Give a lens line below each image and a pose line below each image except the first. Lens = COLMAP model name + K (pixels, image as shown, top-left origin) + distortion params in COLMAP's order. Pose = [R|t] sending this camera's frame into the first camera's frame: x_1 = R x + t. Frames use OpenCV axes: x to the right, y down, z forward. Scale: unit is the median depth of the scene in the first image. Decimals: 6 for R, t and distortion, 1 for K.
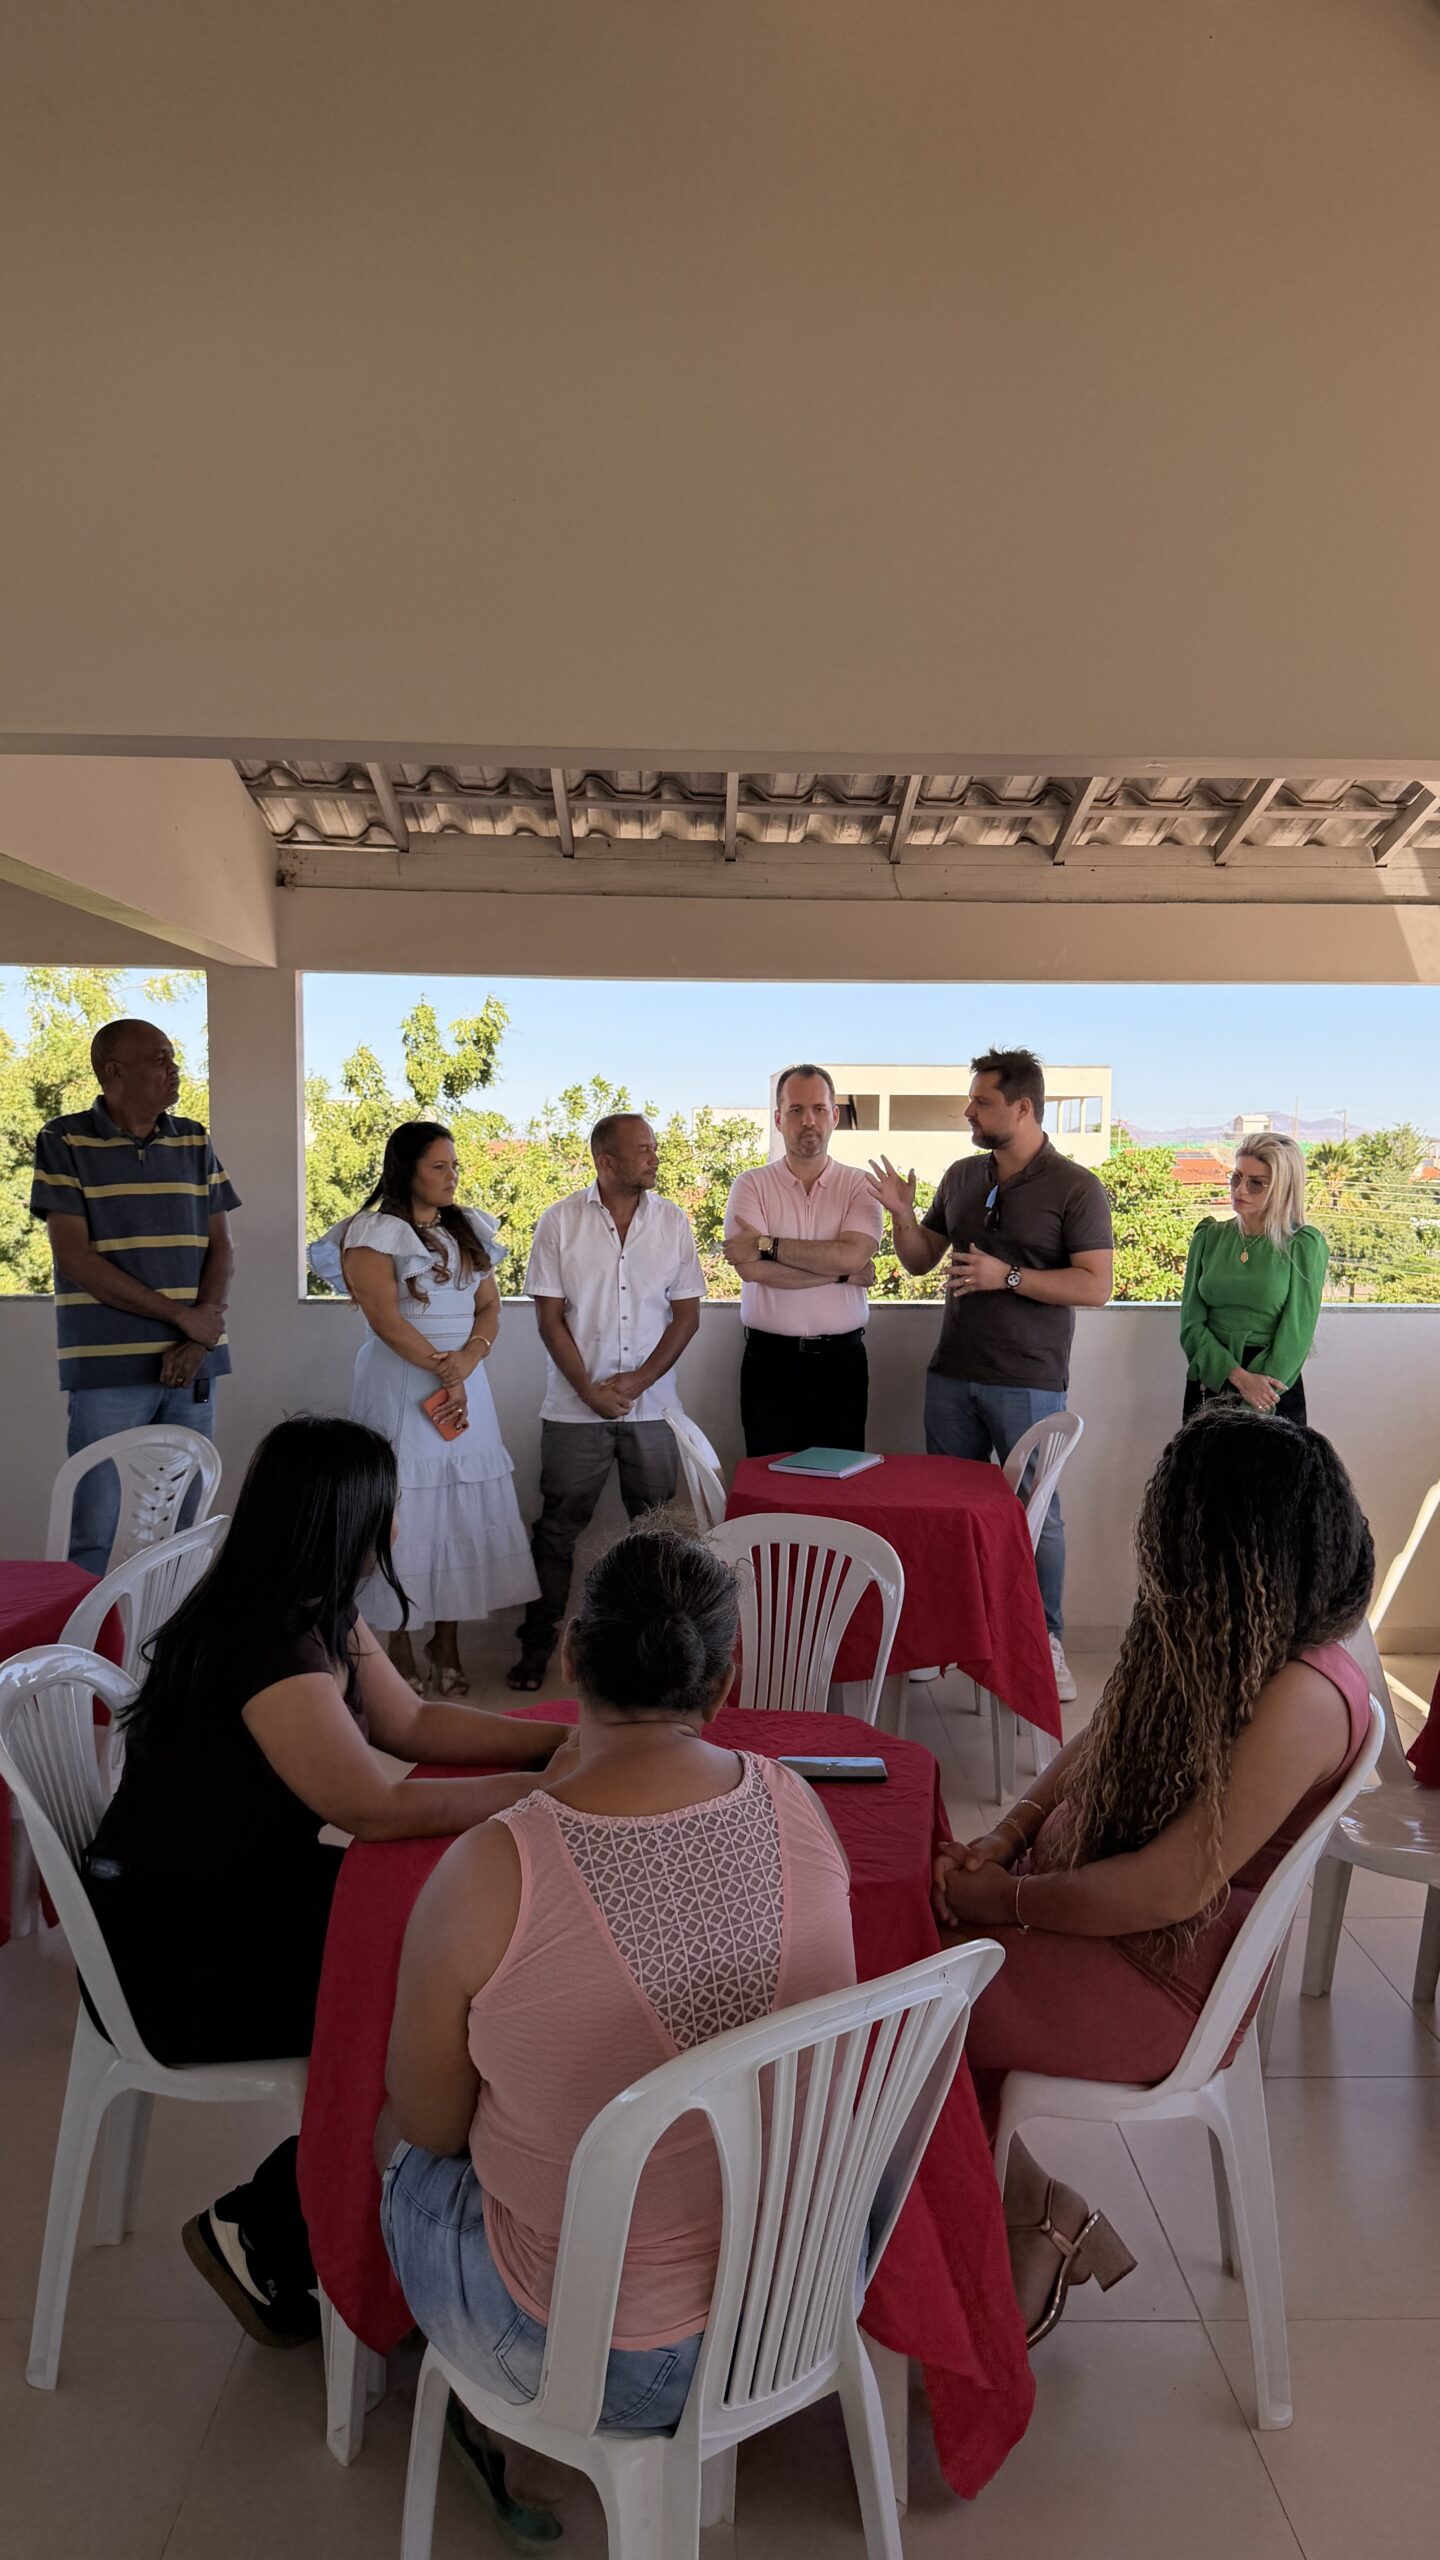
lens RADIAL K [[1780.2, 0, 725.0], [0, 1780.2, 1283.1], [0, 0, 1]] dist [0.004270, -0.019546]
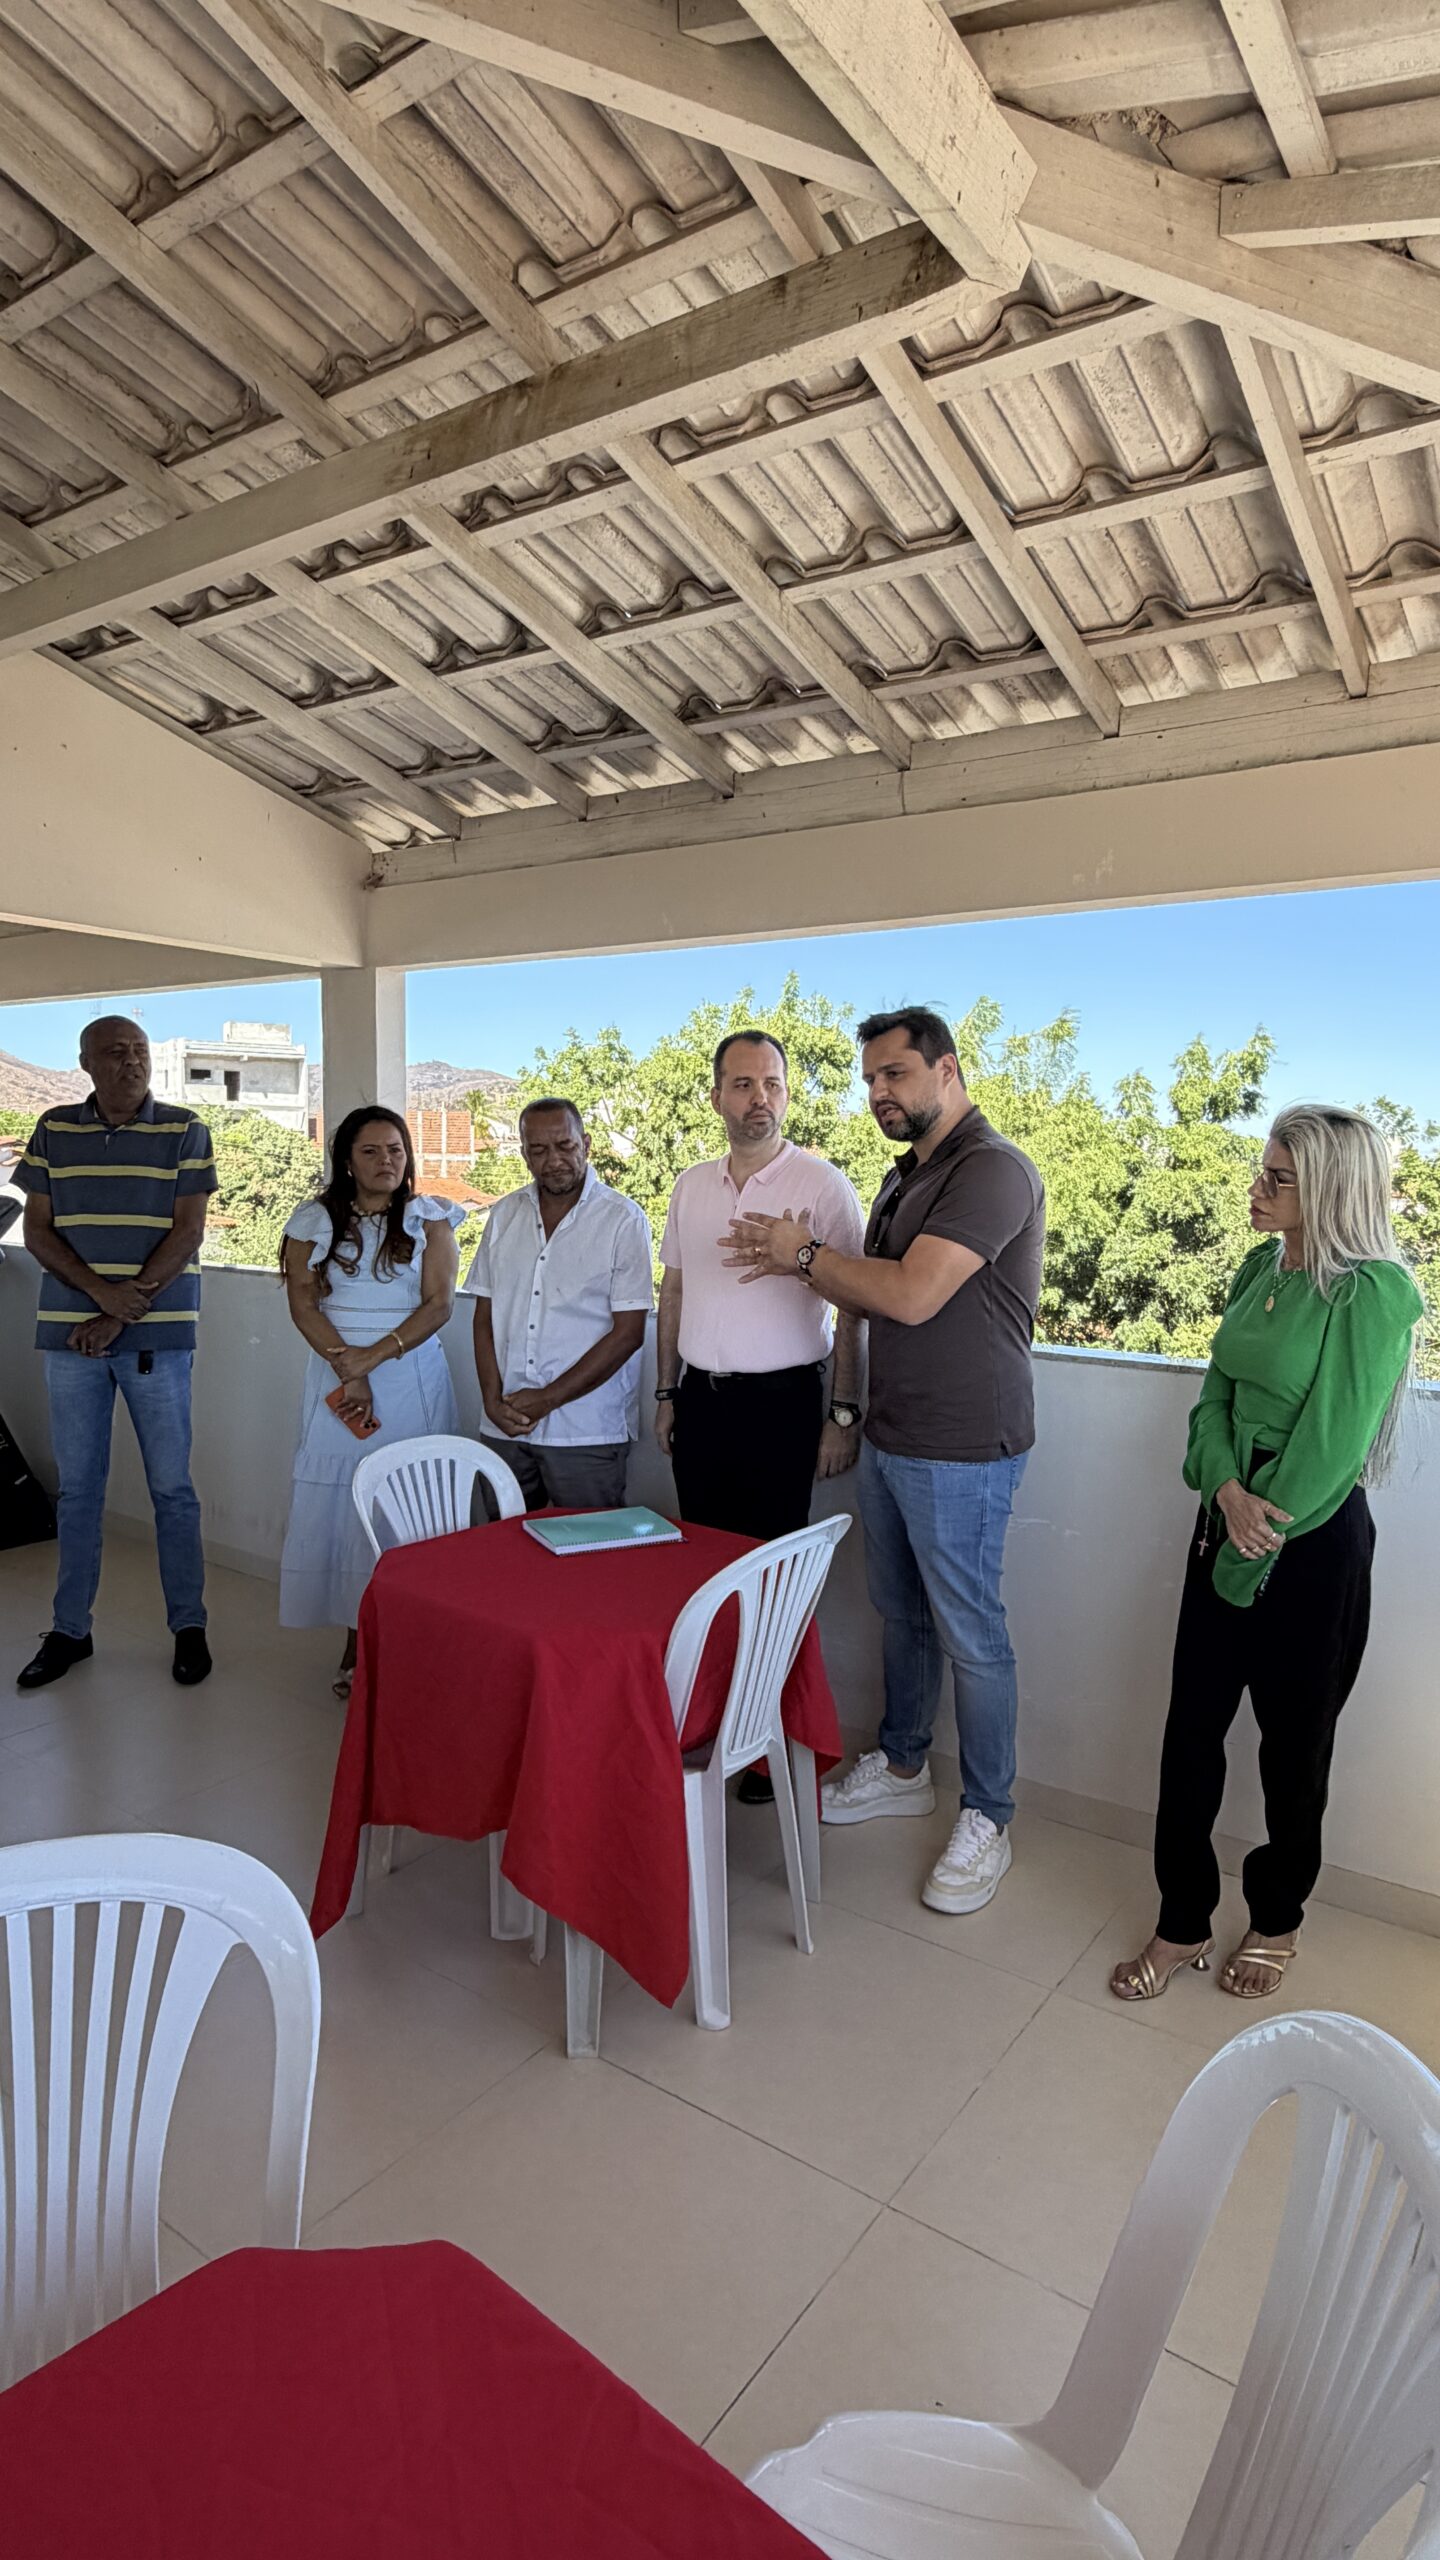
lens RADIAL K [[1379.5, 0, 720.0], [0, 1379.5, 1280.0], [0, 0, 1]] dist [-0.054299, 0.000139]
pose [[0.796541, 0.056902, -0.601901, 0.427285], [-0.056505, 0.998210, 0.019590, -0.021861], [0.601938, 0.018407, 0.798330, 0.507059]]
